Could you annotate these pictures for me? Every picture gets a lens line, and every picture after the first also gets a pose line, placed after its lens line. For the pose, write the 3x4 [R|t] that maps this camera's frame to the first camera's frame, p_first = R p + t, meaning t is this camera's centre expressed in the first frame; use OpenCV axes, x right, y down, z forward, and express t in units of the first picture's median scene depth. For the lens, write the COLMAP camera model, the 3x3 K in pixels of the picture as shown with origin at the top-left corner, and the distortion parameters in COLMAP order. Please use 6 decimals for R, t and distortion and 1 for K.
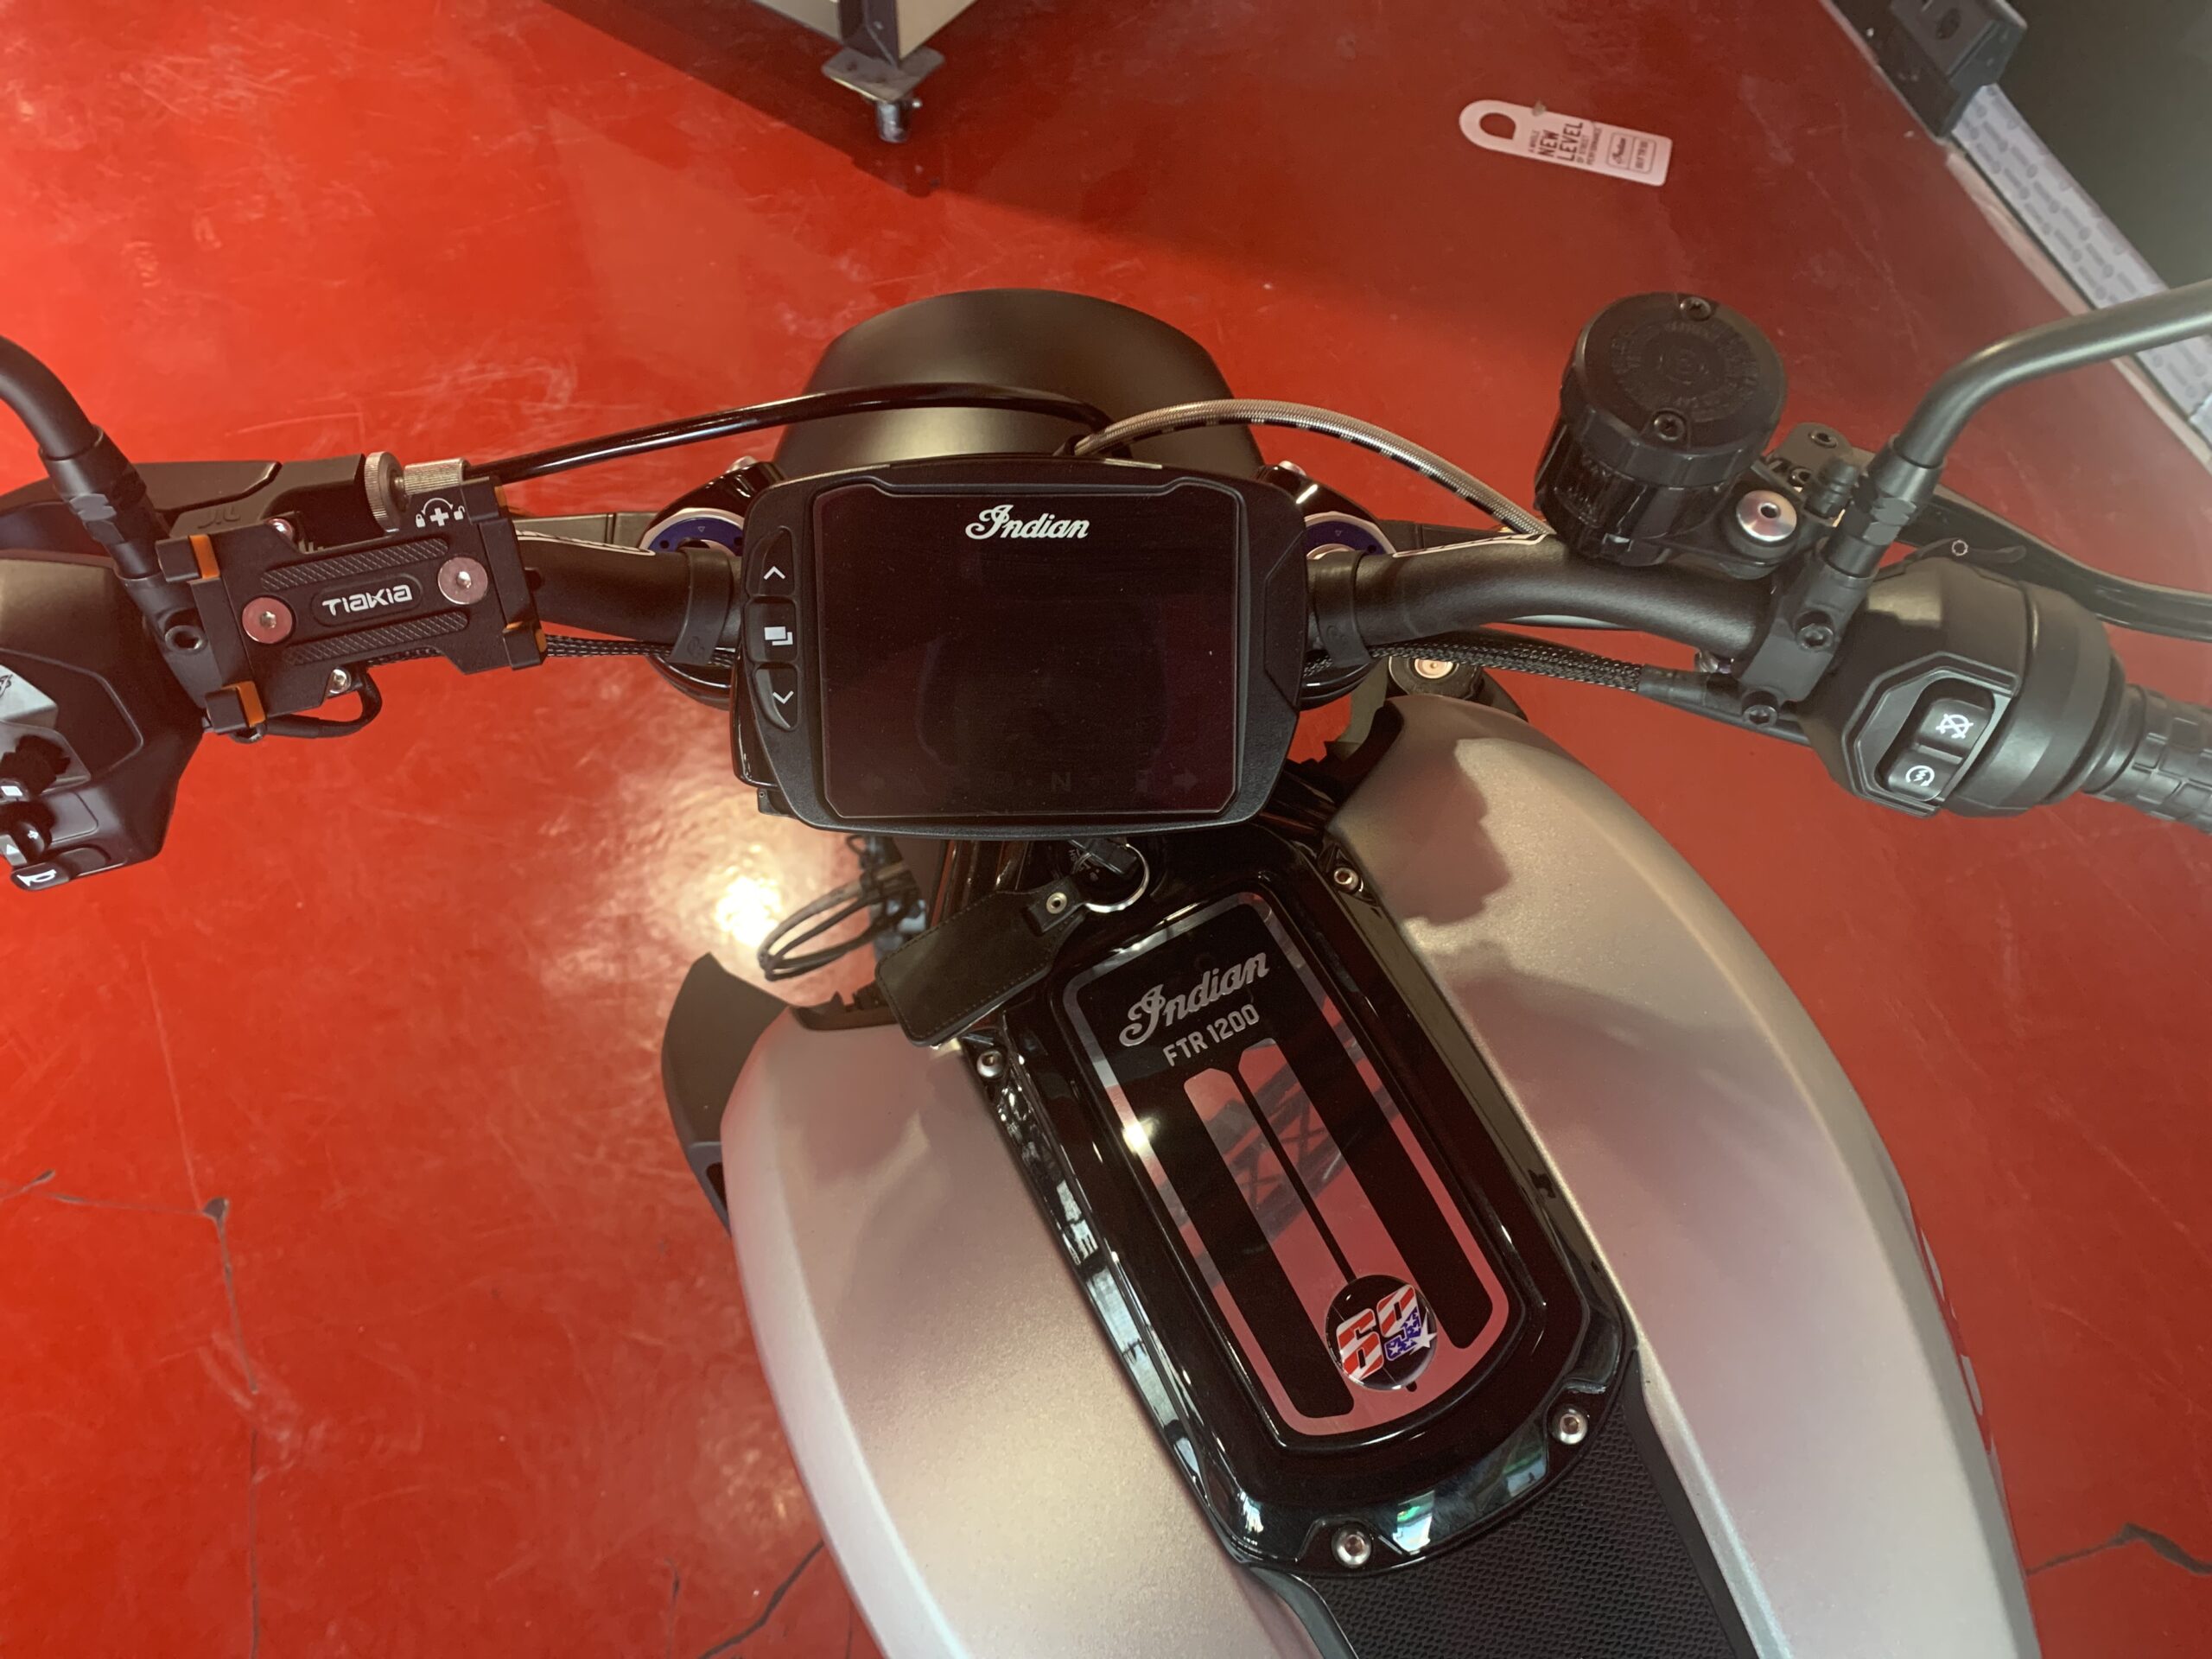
lens RADIAL K [[1690.8, 0, 1106.0], [0, 1690.8, 829.5], [0, 0, 1]] dist [0.001489, -0.012458]
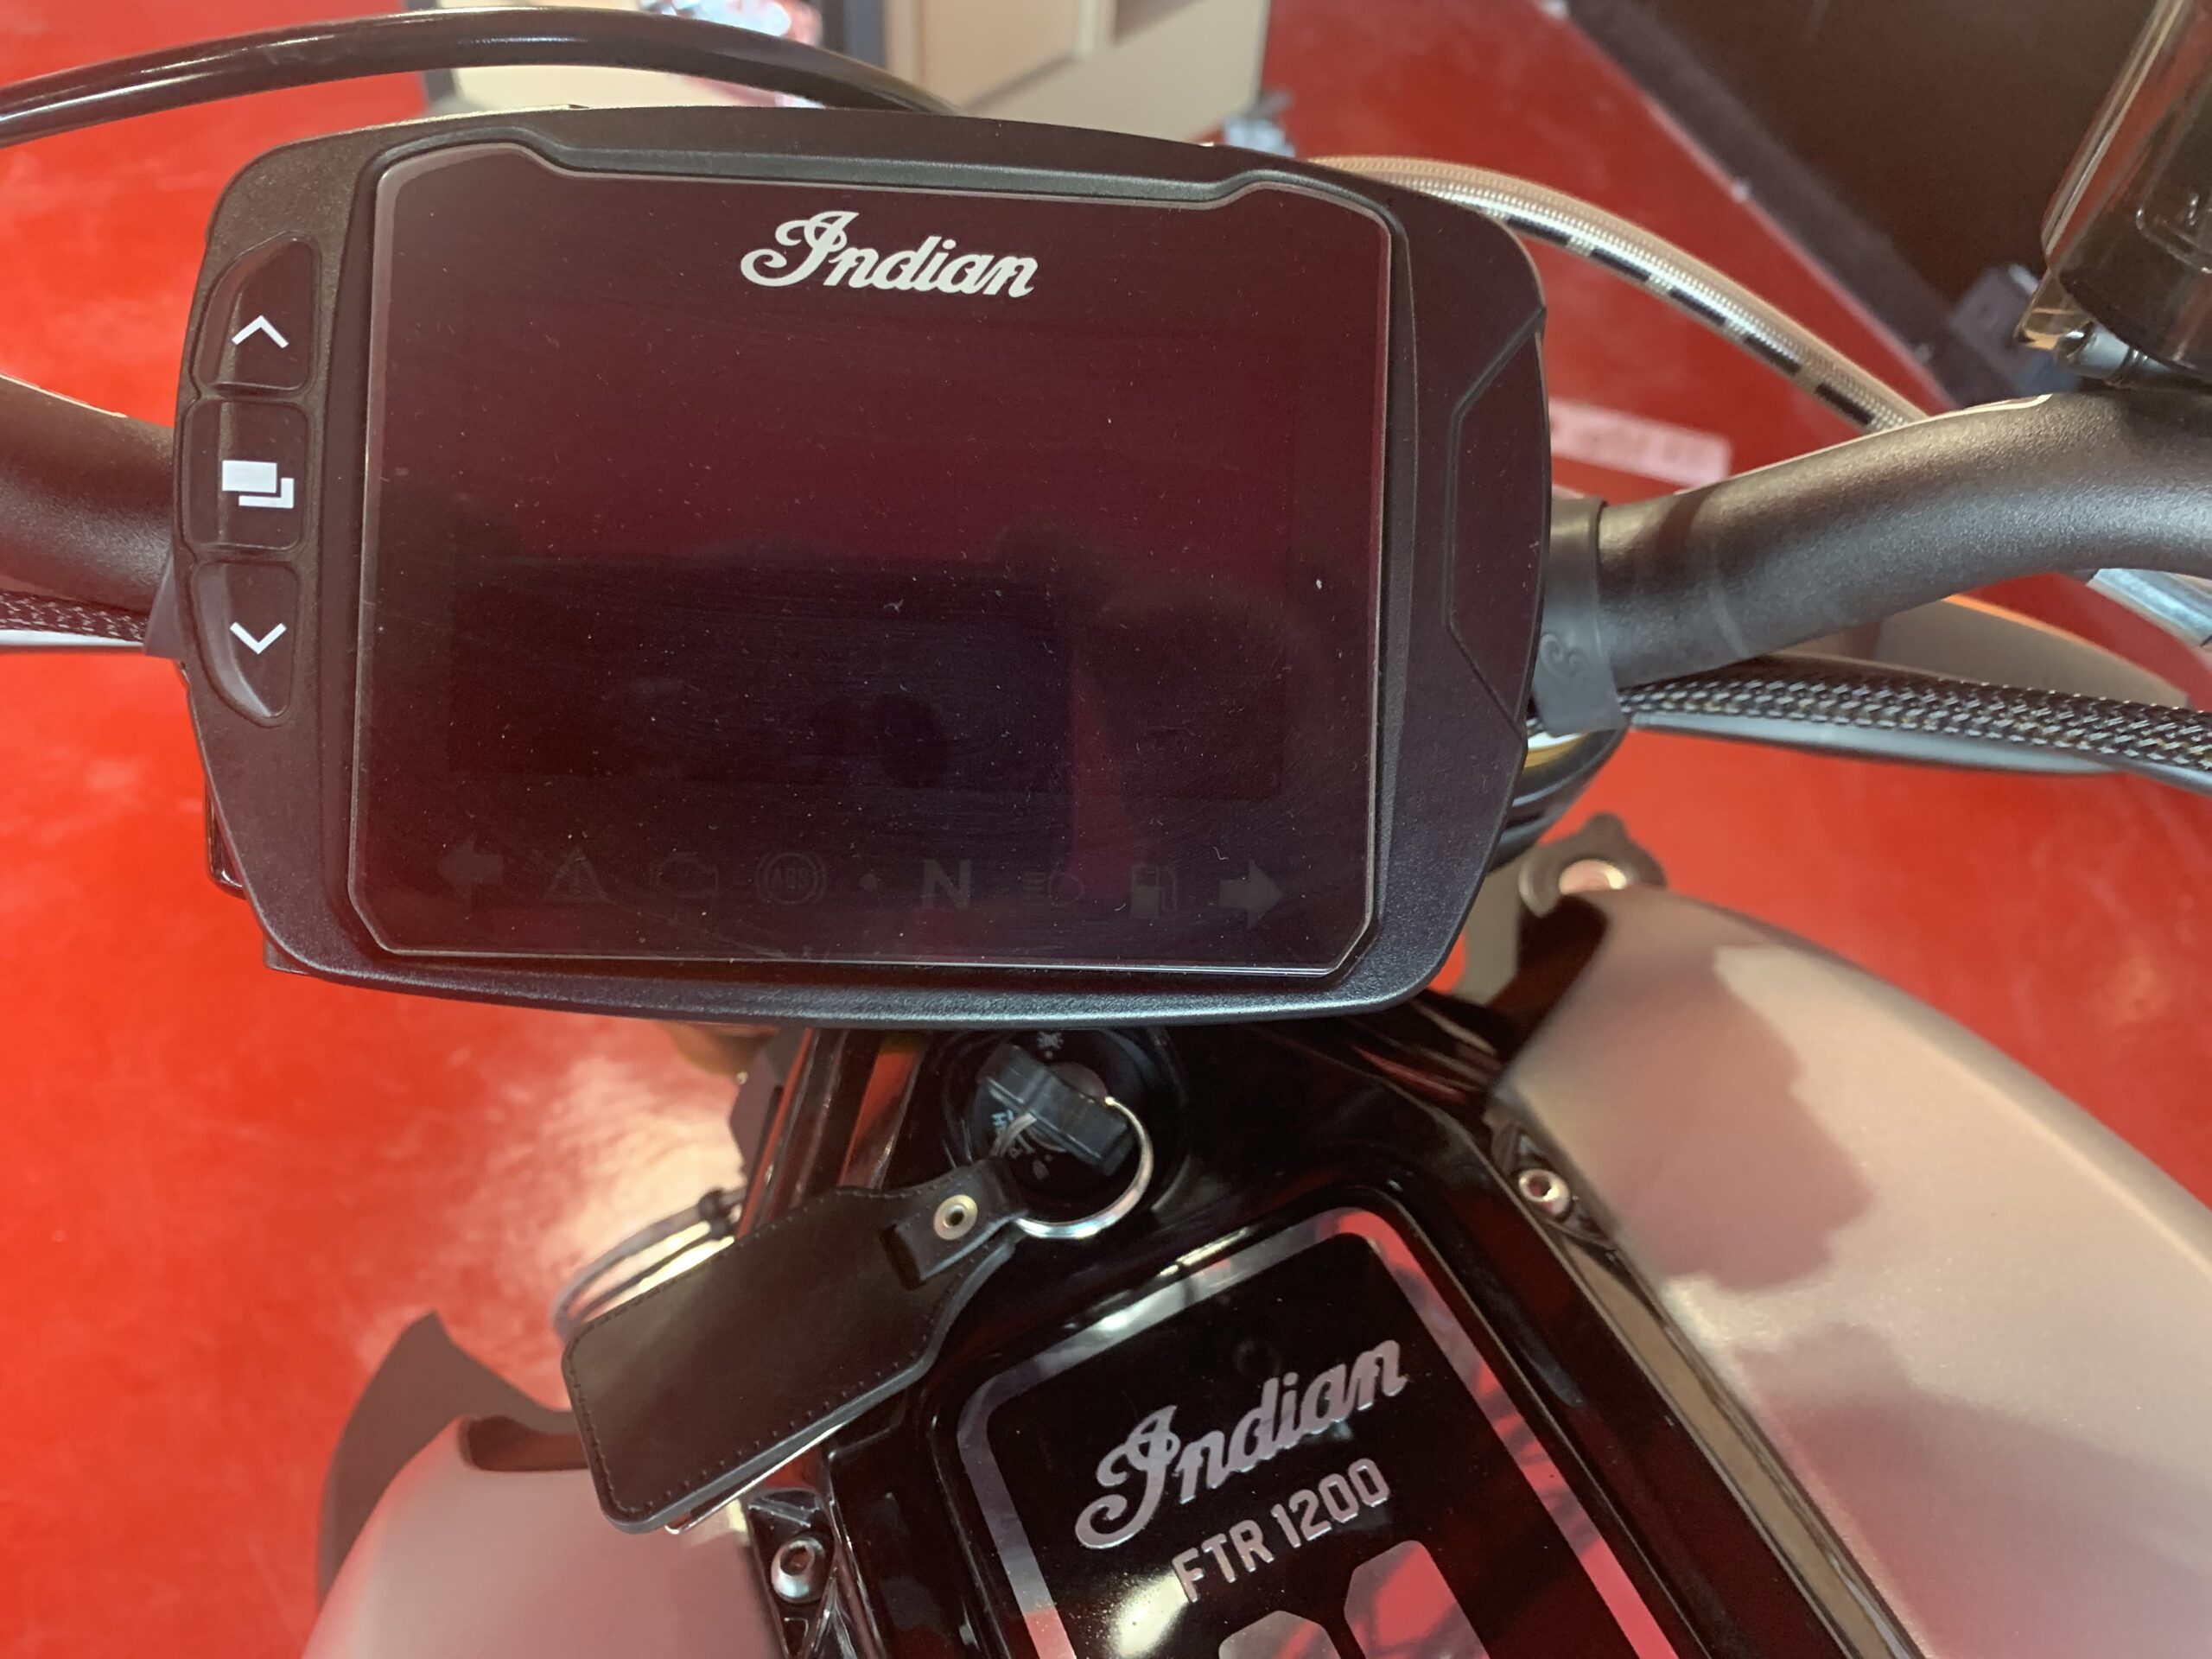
lens RADIAL K [[1690.8, 0, 1106.0], [0, 1690.8, 829.5], [0, 0, 1]] dist [0.001489, -0.012458]
pose [[0.999448, 0.033161, -0.002029, 0.010666], [-0.032813, 0.975714, -0.216578, 0.039400], [-0.005202, 0.216525, 0.976263, 0.520742]]
